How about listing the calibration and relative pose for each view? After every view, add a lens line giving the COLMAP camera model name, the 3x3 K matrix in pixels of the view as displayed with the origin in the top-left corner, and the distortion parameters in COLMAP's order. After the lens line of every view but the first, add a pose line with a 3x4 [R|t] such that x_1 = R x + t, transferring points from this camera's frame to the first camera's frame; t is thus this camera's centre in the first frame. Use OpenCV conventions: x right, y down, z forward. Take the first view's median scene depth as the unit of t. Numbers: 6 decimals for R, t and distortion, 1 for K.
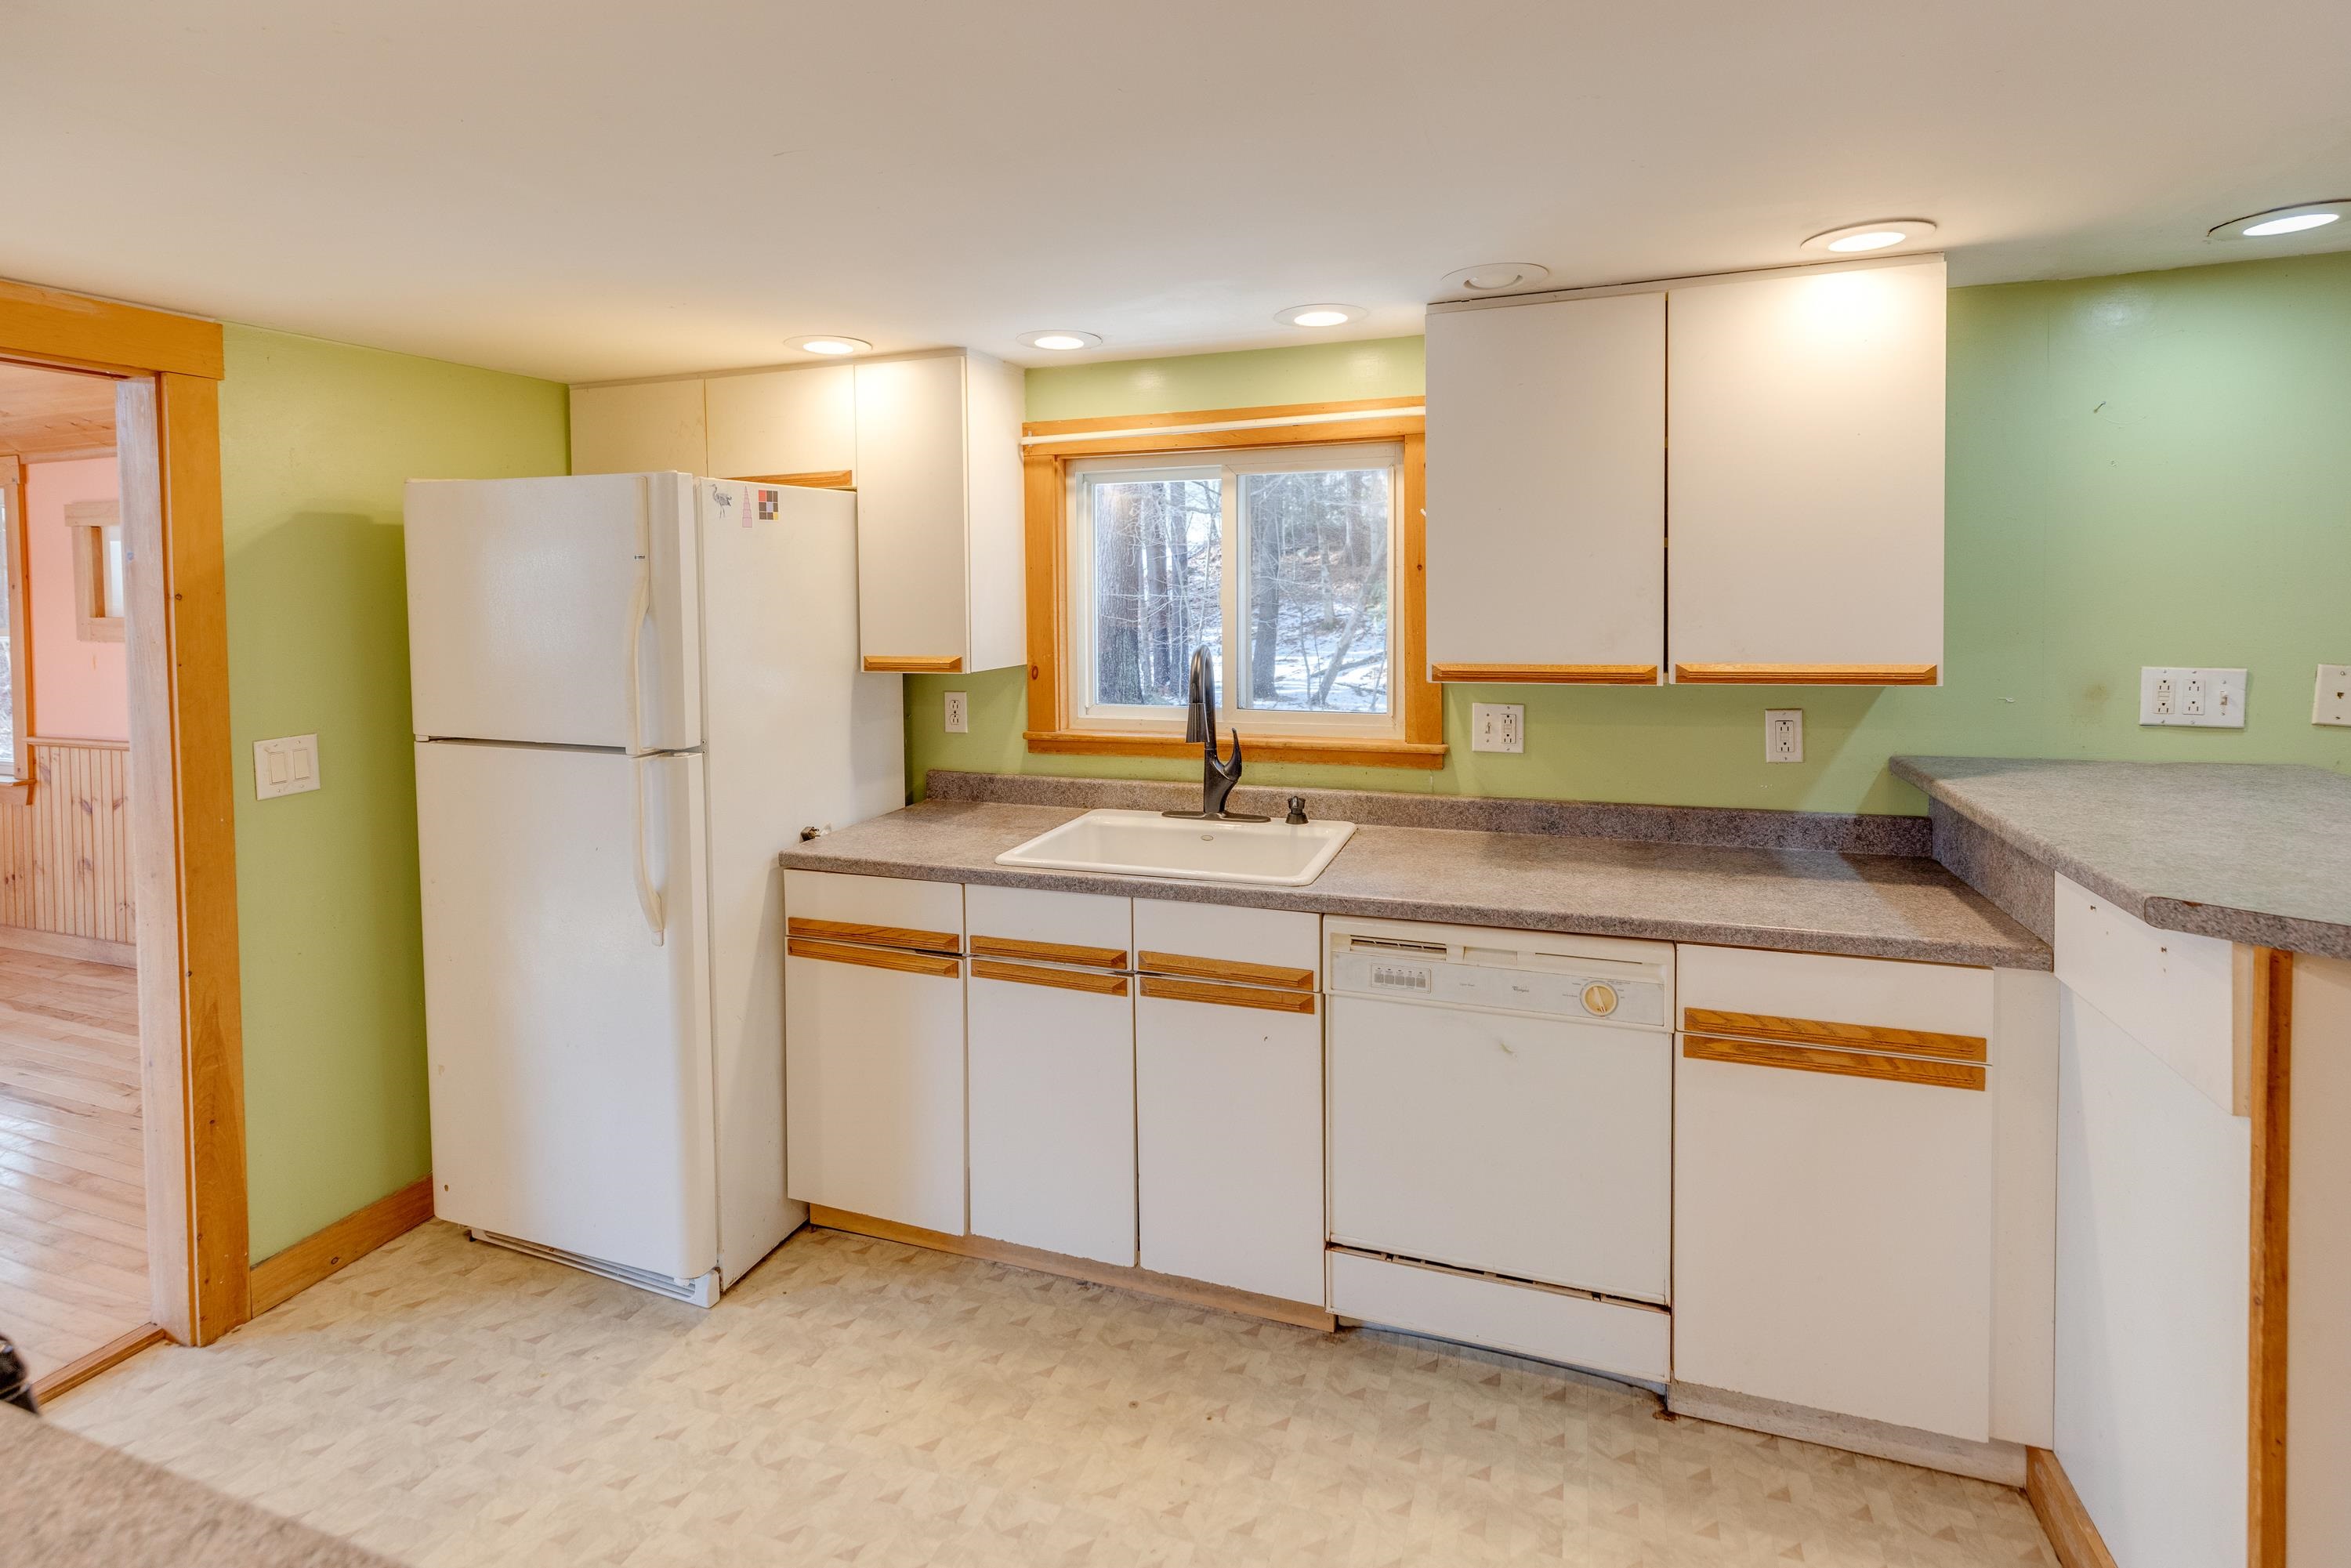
lens RADIAL K [[1123.0, 0, 1189.7], [0, 1123.0, 635.4], [0, 0, 1]] dist [0.007105, -0.001573]
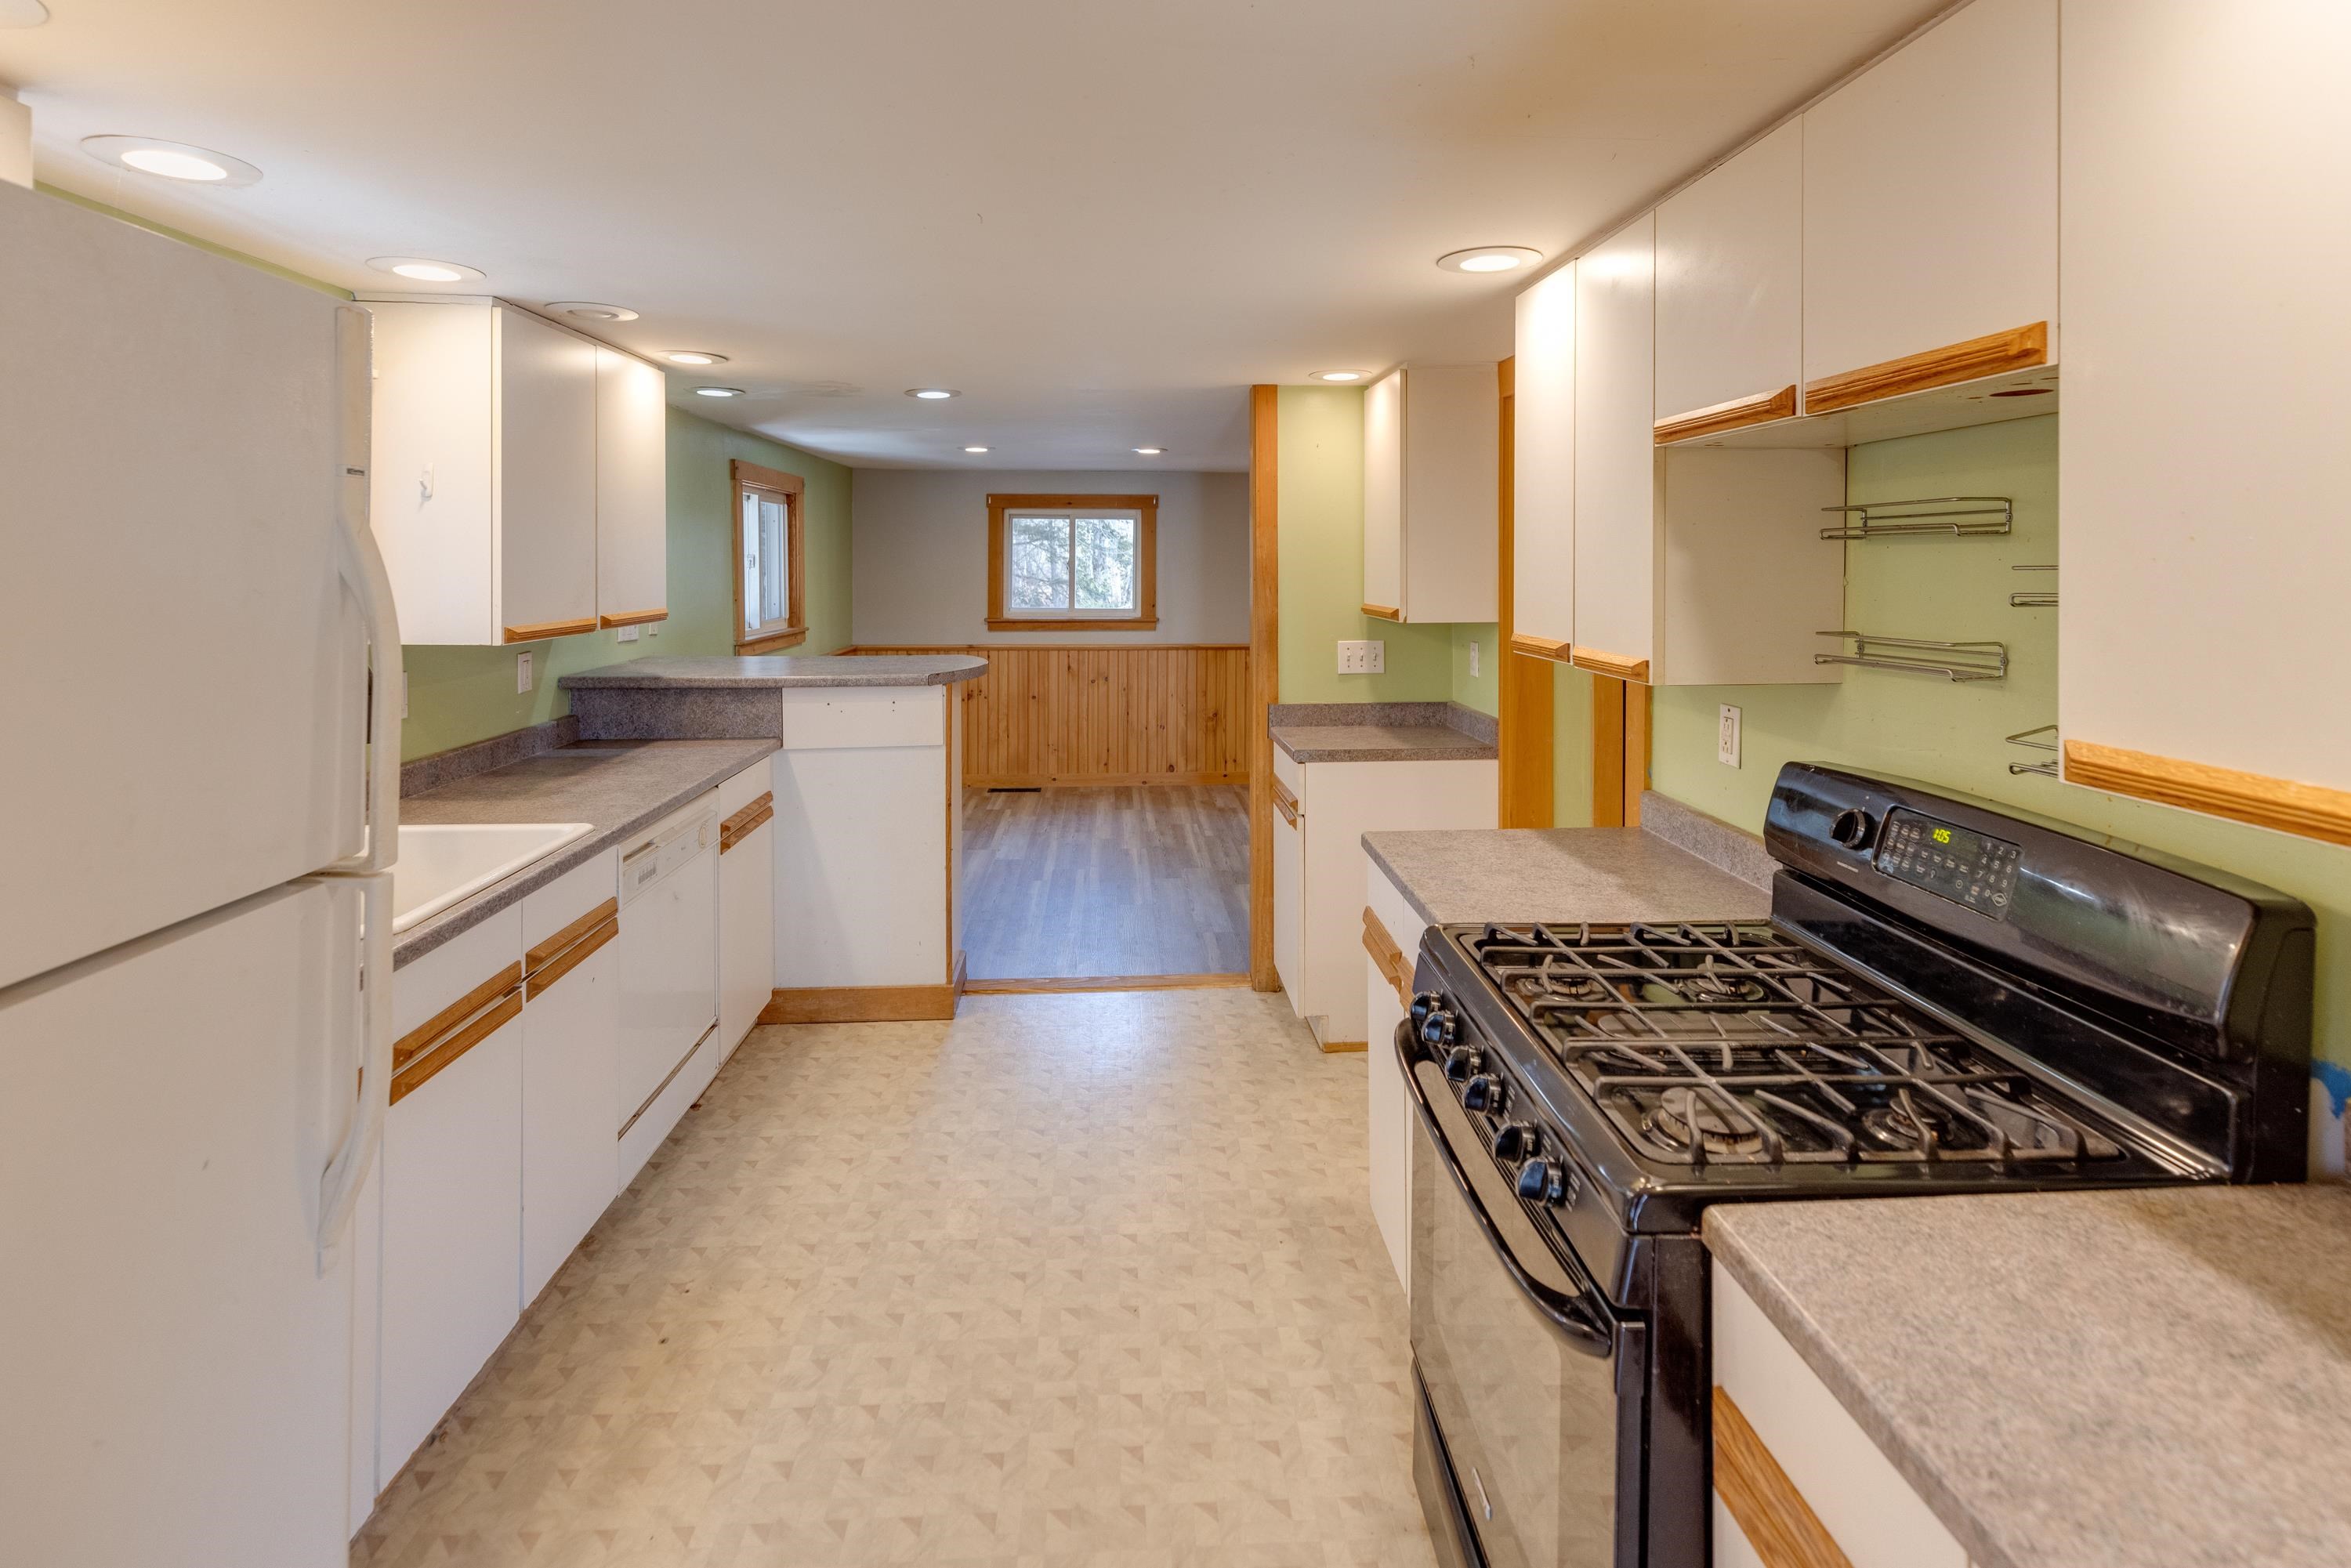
lens RADIAL K [[1123.0, 0, 1195.1], [0, 1123.0, 557.3], [0, 0, 1]] dist [0.007105, -0.001573]
pose [[-0.402372, 0.011909, 0.915399, -1.030341], [0.034596, 0.999399, 0.002206, -0.022795], [-0.914822, 0.032557, -0.402542, 0.804937]]
